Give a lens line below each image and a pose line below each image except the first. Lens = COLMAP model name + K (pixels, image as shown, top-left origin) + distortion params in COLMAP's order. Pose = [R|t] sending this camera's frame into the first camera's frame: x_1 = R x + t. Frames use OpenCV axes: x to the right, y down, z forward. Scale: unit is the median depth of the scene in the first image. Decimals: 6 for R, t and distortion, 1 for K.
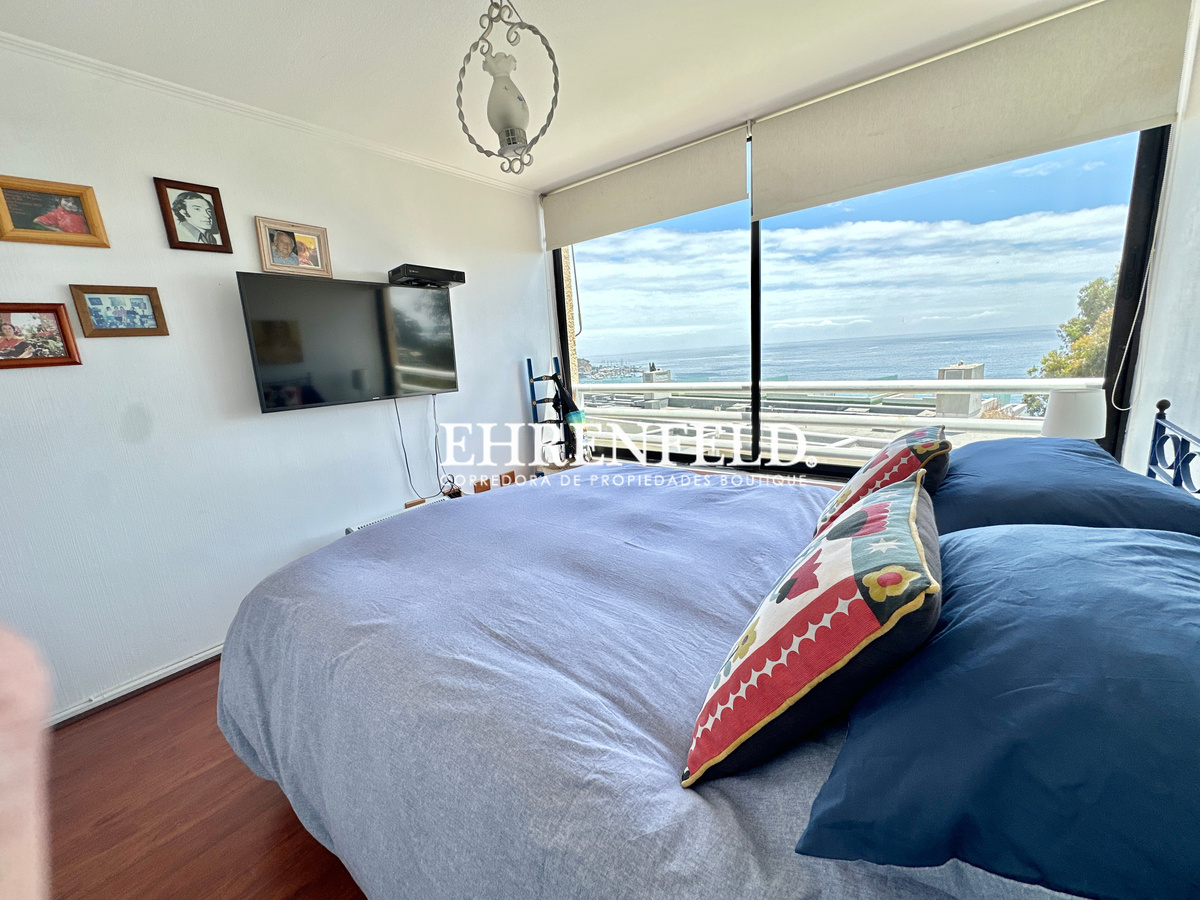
lens RADIAL K [[480.0, 0, 601.1], [0, 480.0, 451.4], [0, 0, 1]] dist [-0.003014, 0.000914]
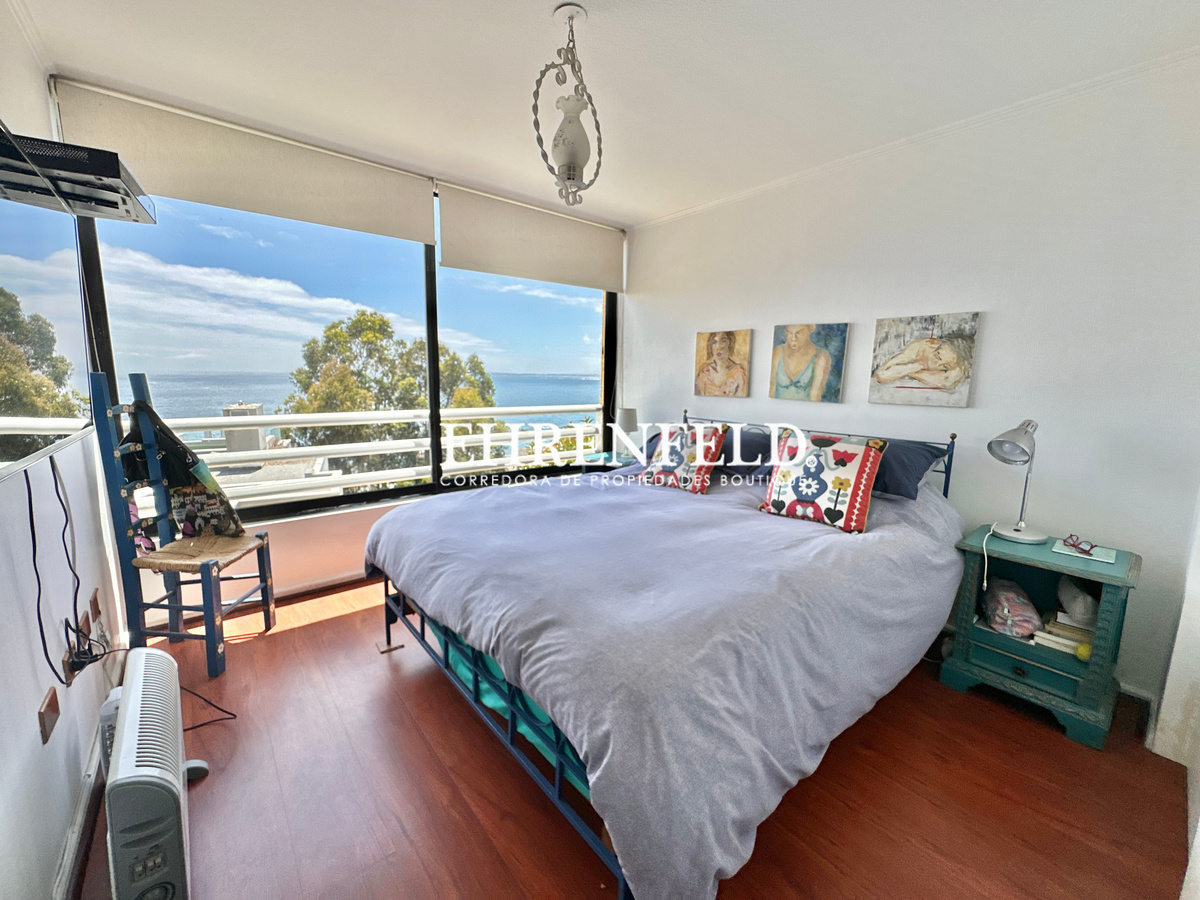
lens RADIAL K [[480.0, 0, 594.3], [0, 480.0, 448.0], [0, 0, 1]] dist [-0.003014, 0.000914]
pose [[0.217396, -0.078746, 0.972902, -0.088312], [0.167722, 0.984929, 0.042241, -0.005266], [-0.961566, 0.153994, 0.227327, 0.056448]]
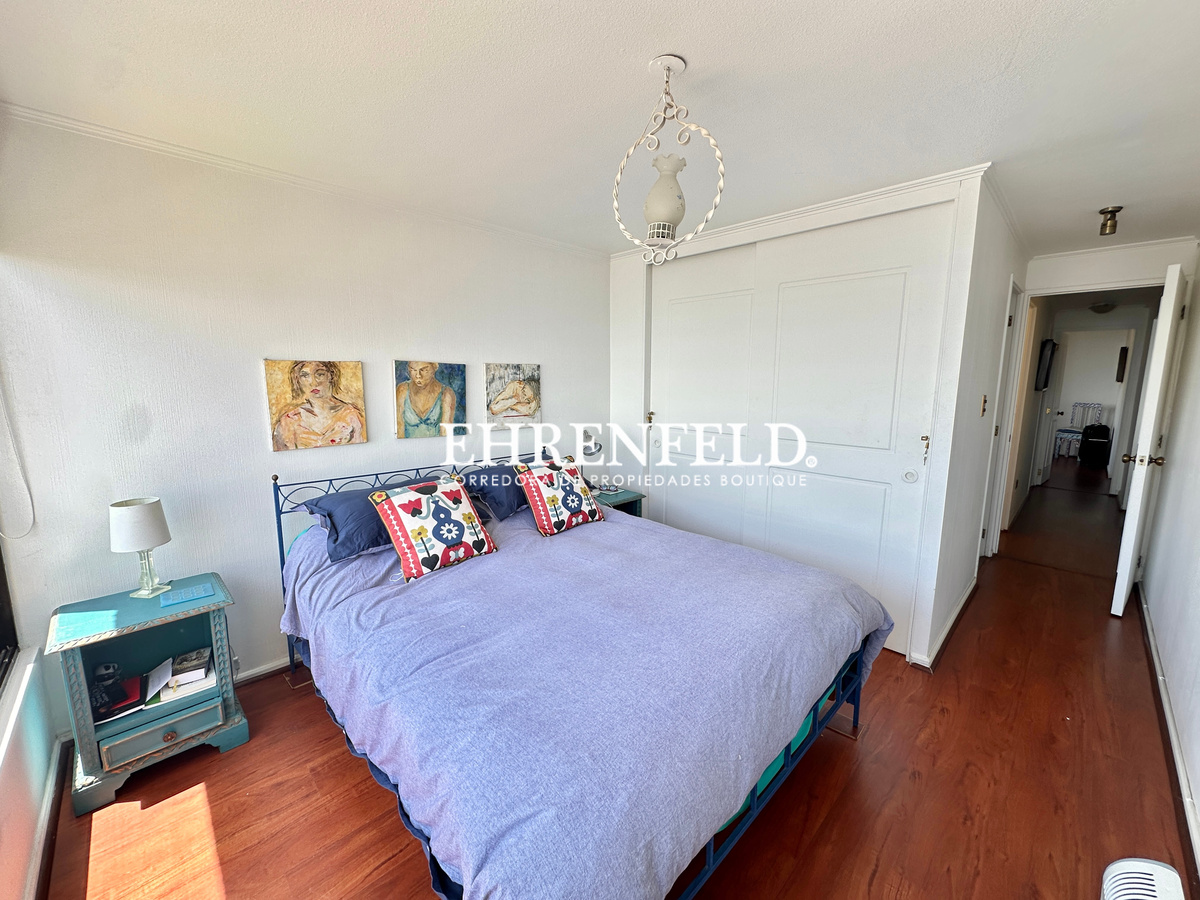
lens RADIAL K [[480.0, 0, 599.7], [0, 480.0, 450.8], [0, 0, 1]] dist [-0.003014, 0.000914]
pose [[-0.988499, 0.042242, 0.145206, -0.003740], [0.089545, 0.937263, 0.336927, -0.043381], [-0.121864, 0.346054, -0.930266, 0.157783]]
